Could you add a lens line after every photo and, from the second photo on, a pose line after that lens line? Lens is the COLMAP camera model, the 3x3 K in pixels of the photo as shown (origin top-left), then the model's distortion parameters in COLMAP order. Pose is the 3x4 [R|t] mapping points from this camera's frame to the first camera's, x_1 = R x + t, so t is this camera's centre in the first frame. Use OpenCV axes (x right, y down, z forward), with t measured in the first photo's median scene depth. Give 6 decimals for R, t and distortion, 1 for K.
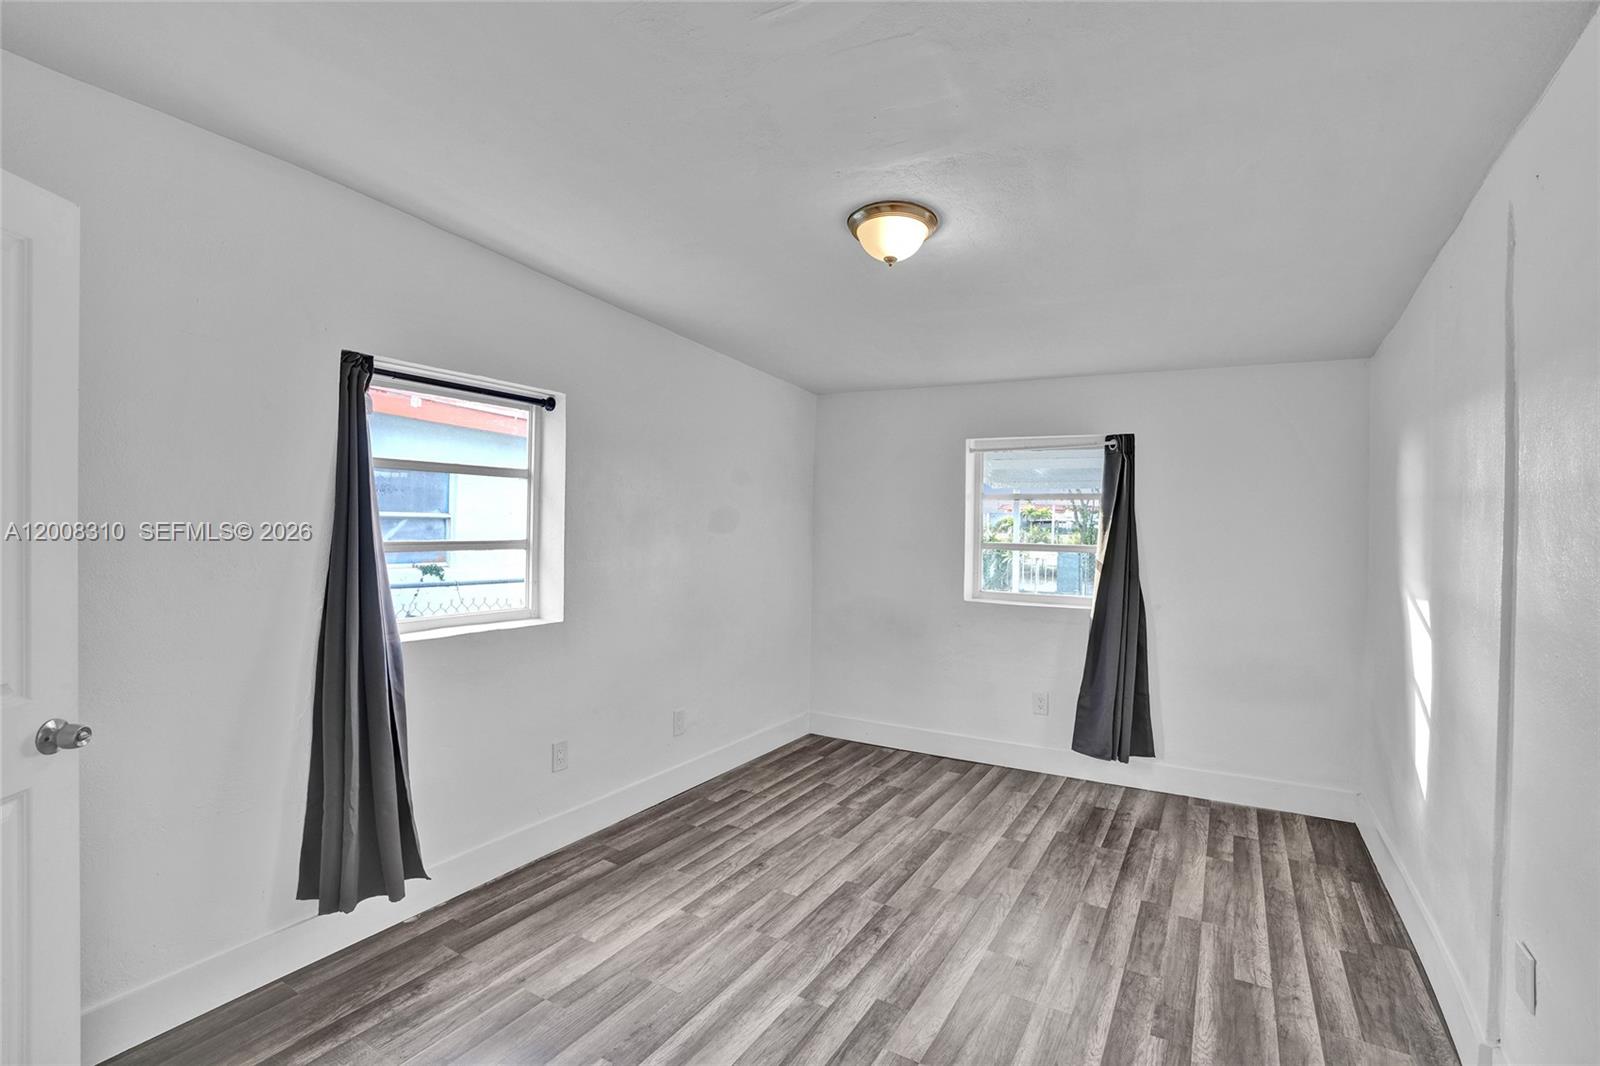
lens RADIAL K [[744.5, 0, 807.8], [0, 744.5, 542.6], [0, 0, 1]] dist [-0.000832, 0.000602]
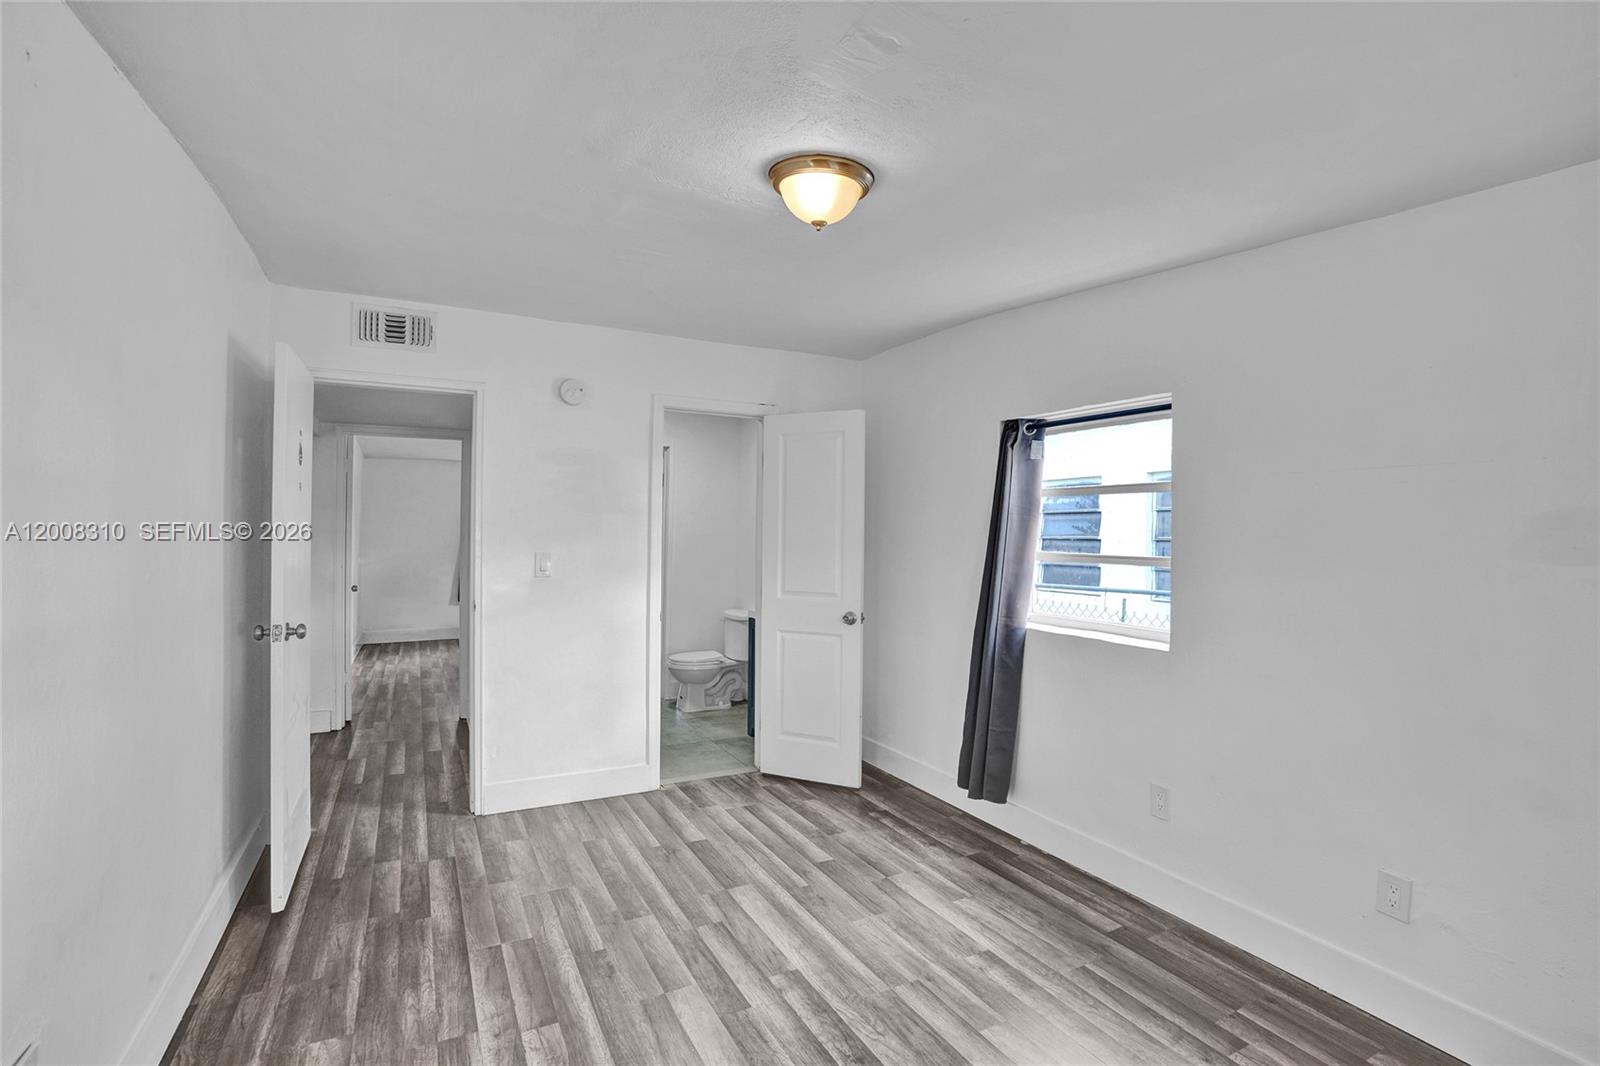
lens RADIAL K [[744.5, 0, 807.8], [0, 744.5, 542.6], [0, 0, 1]] dist [-0.000832, 0.000602]
pose [[-0.530304, -0.018055, -0.847615, 0.802730], [-0.030888, 0.999521, -0.001966, -0.003353], [0.847245, 0.025139, -0.530608, 1.398334]]
